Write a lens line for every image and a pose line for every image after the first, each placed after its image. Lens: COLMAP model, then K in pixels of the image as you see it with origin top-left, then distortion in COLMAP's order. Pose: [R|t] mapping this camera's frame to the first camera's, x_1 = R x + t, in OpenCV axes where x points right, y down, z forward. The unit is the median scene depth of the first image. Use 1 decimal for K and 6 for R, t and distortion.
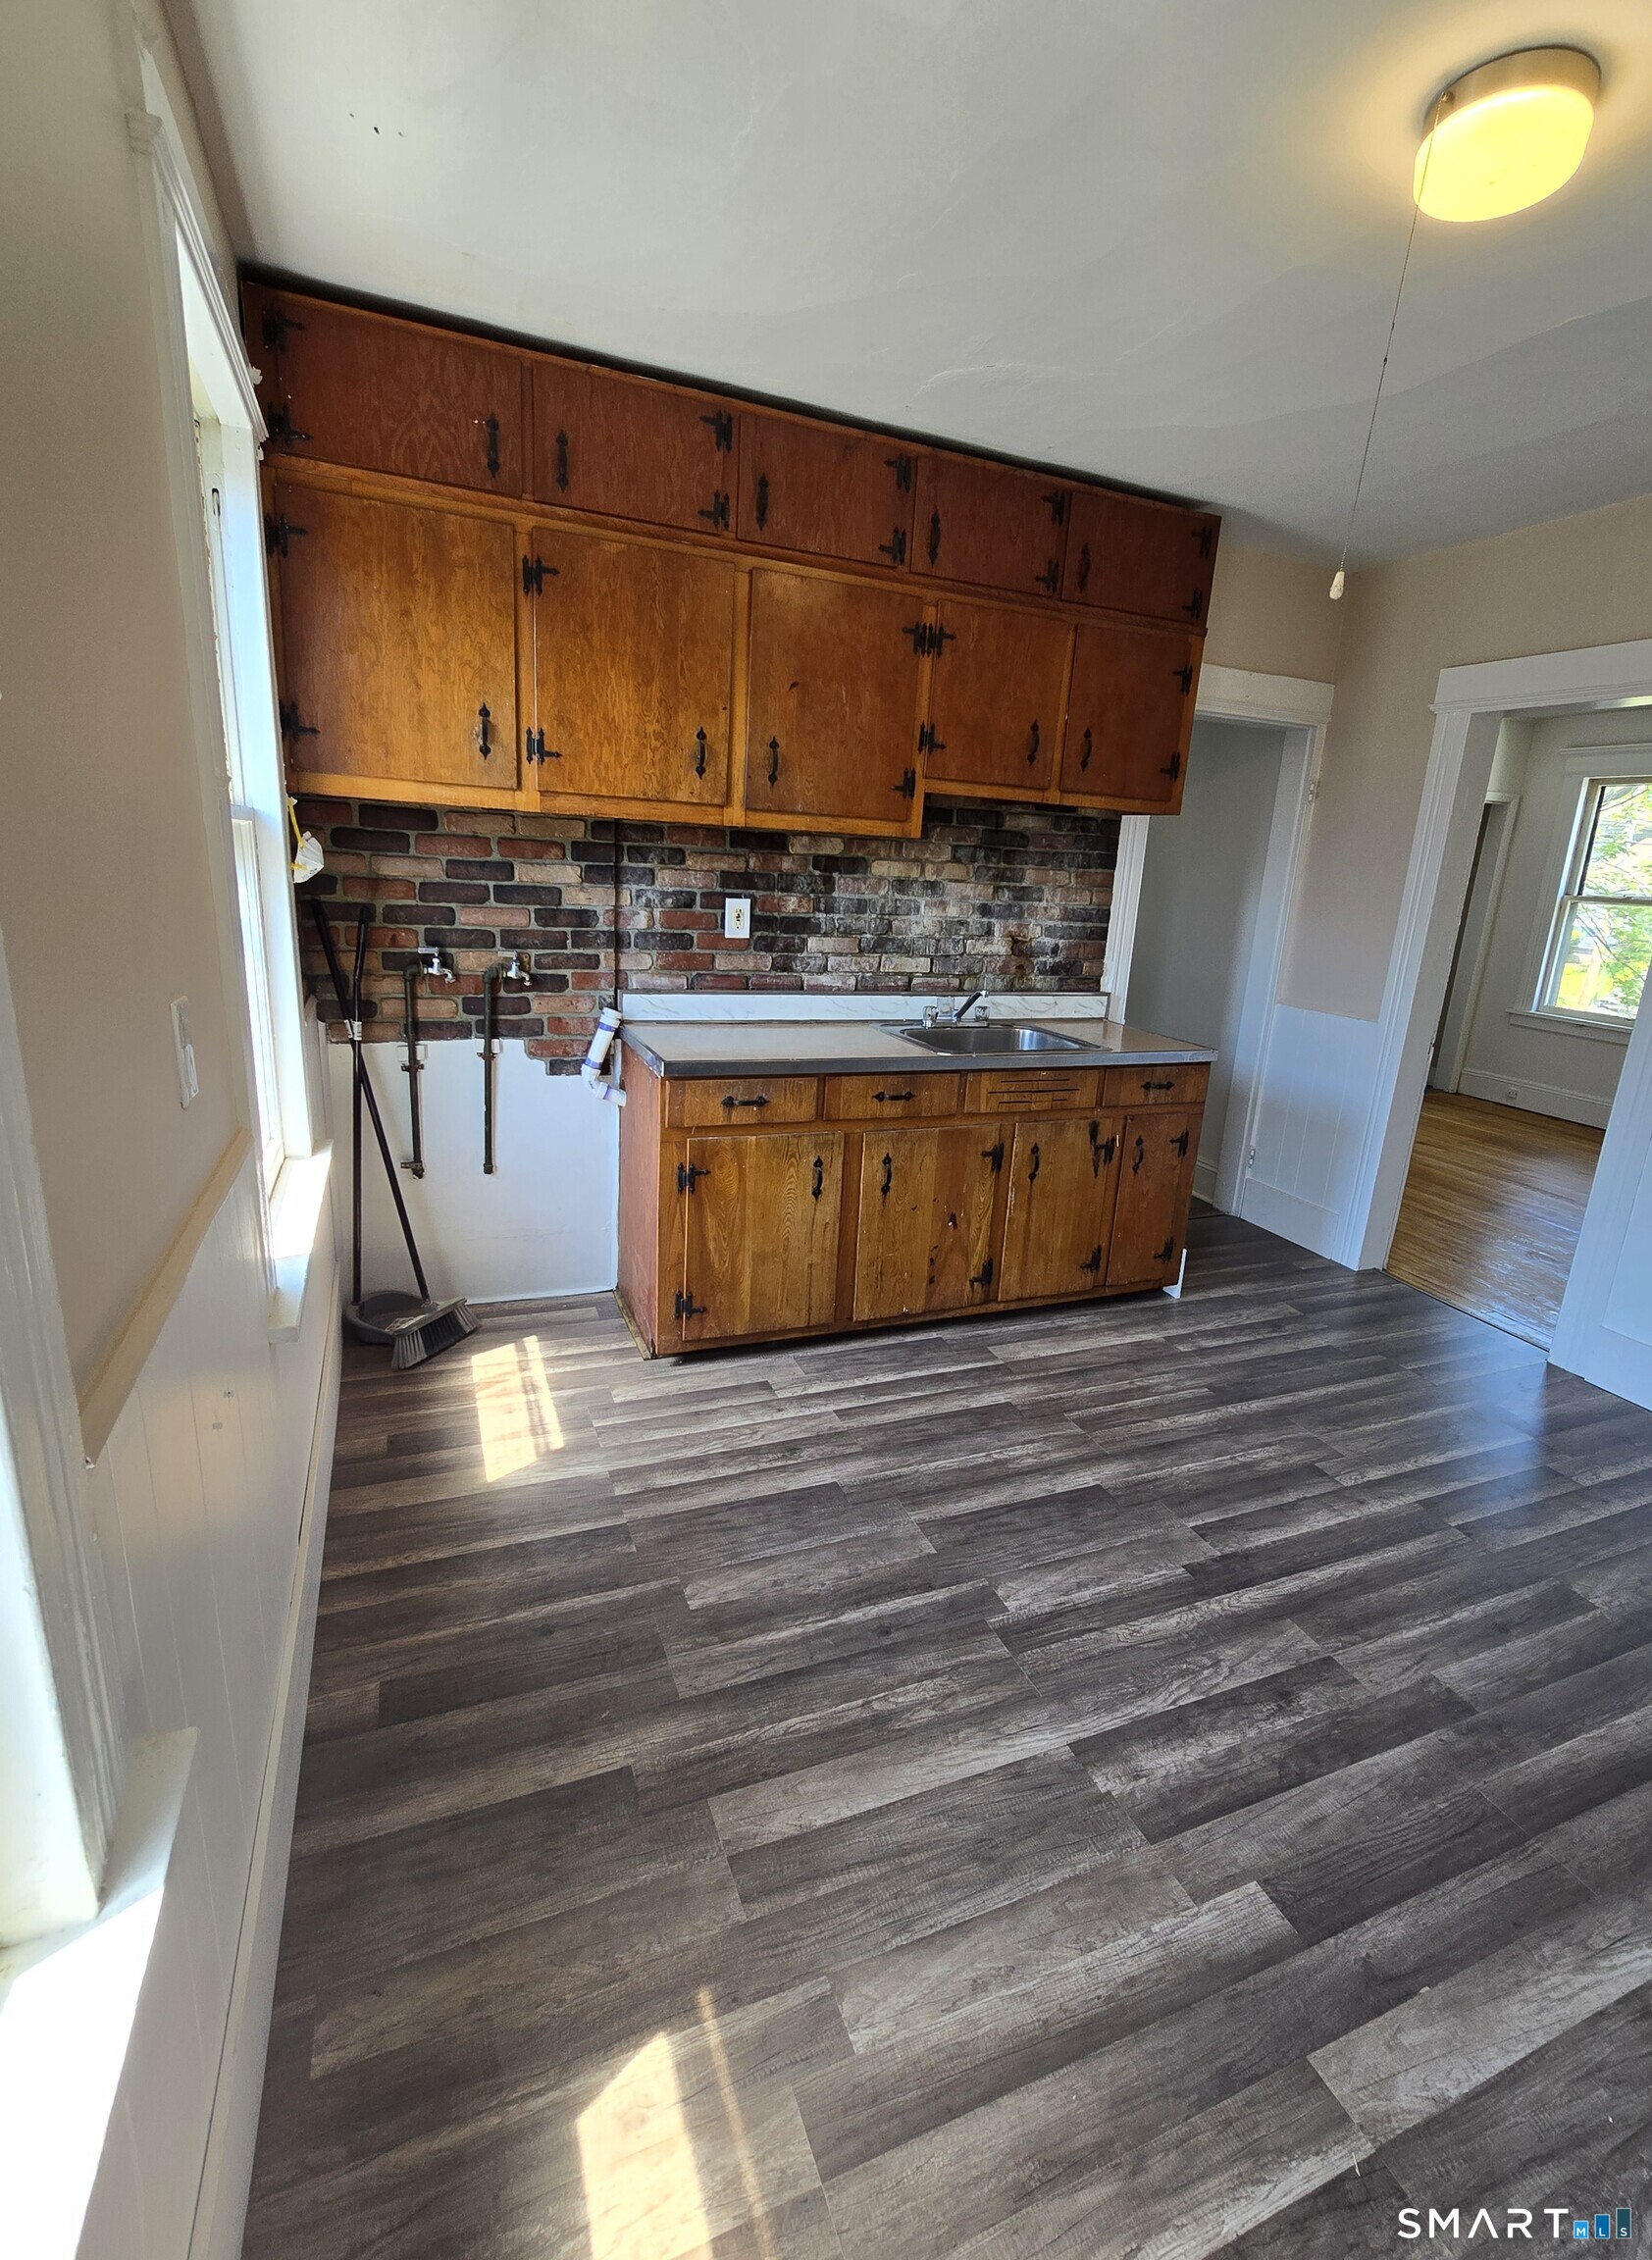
lens RADIAL K [[1019.0, 0, 836.4], [0, 1019.0, 1131.6], [0, 0, 1]] dist [-0.003773, 0.000323]
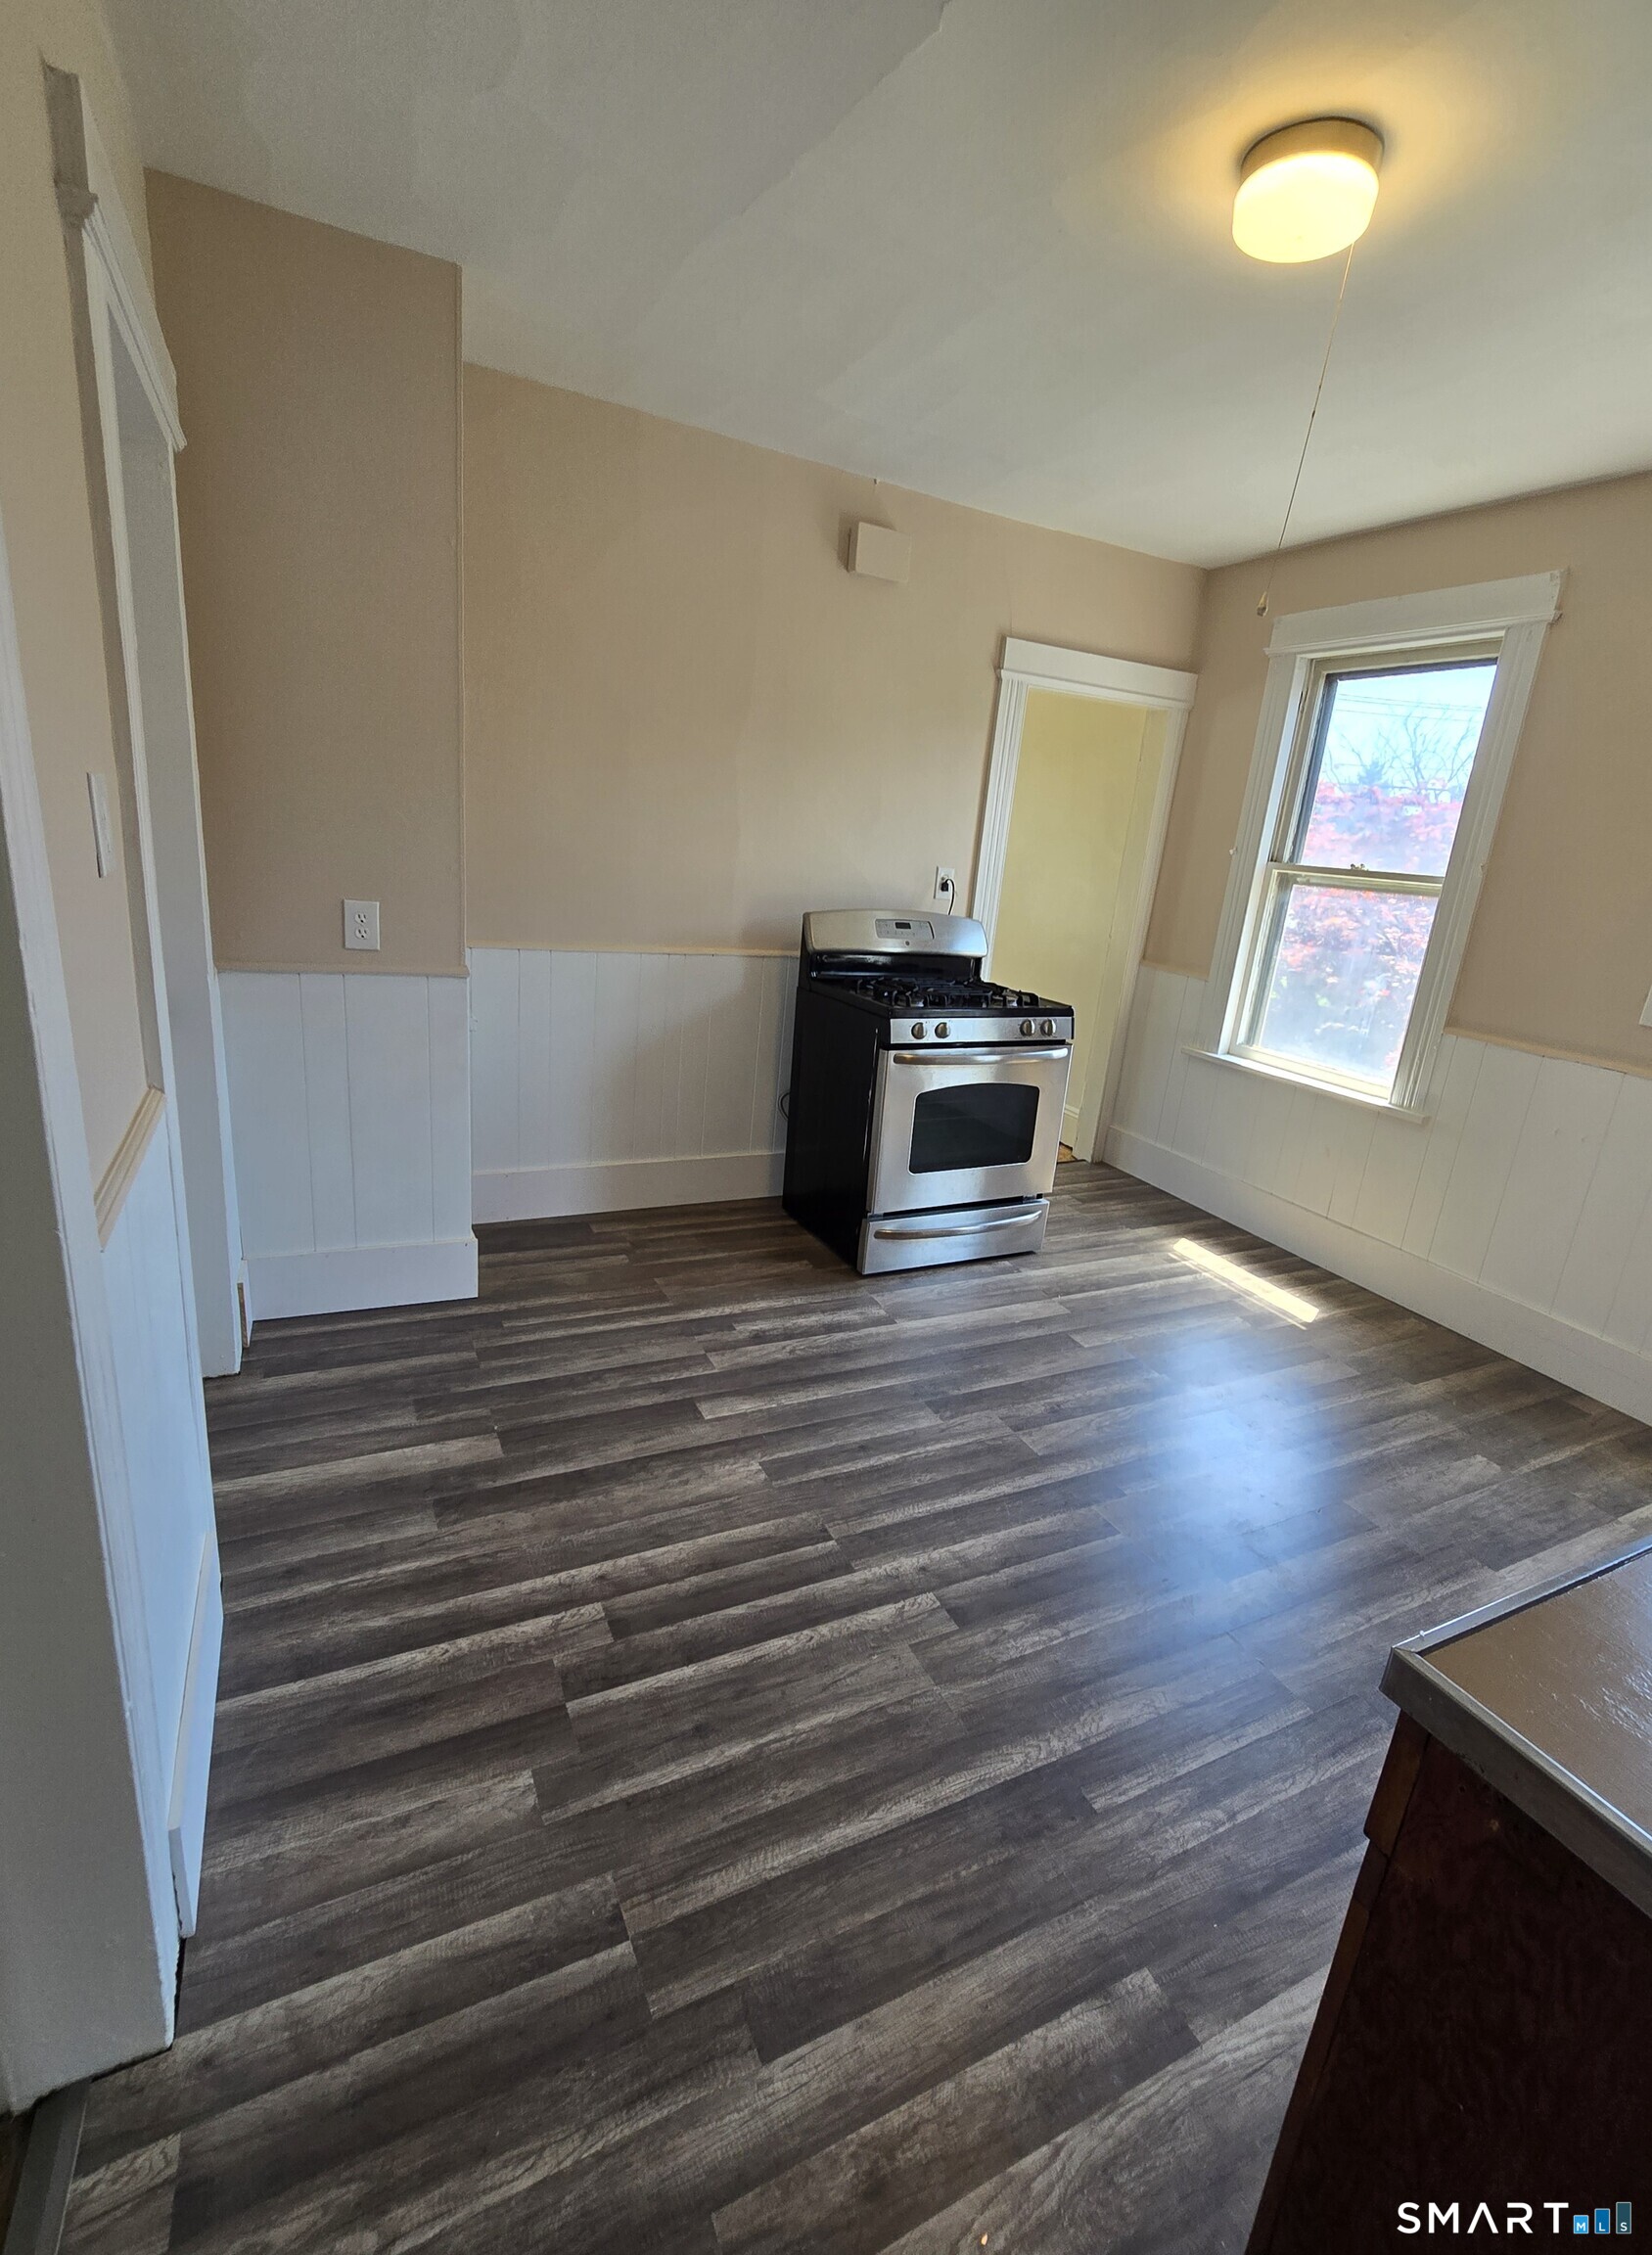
lens RADIAL K [[1016.7, 0, 831.1], [0, 1016.7, 1124.6], [0, 0, 1]] dist [-0.003773, 0.000323]
pose [[-0.986961, -0.120722, -0.106464, 0.742431], [-0.158483, 0.844443, 0.511663, -0.374047], [0.028133, 0.521864, -0.852564, 1.559674]]
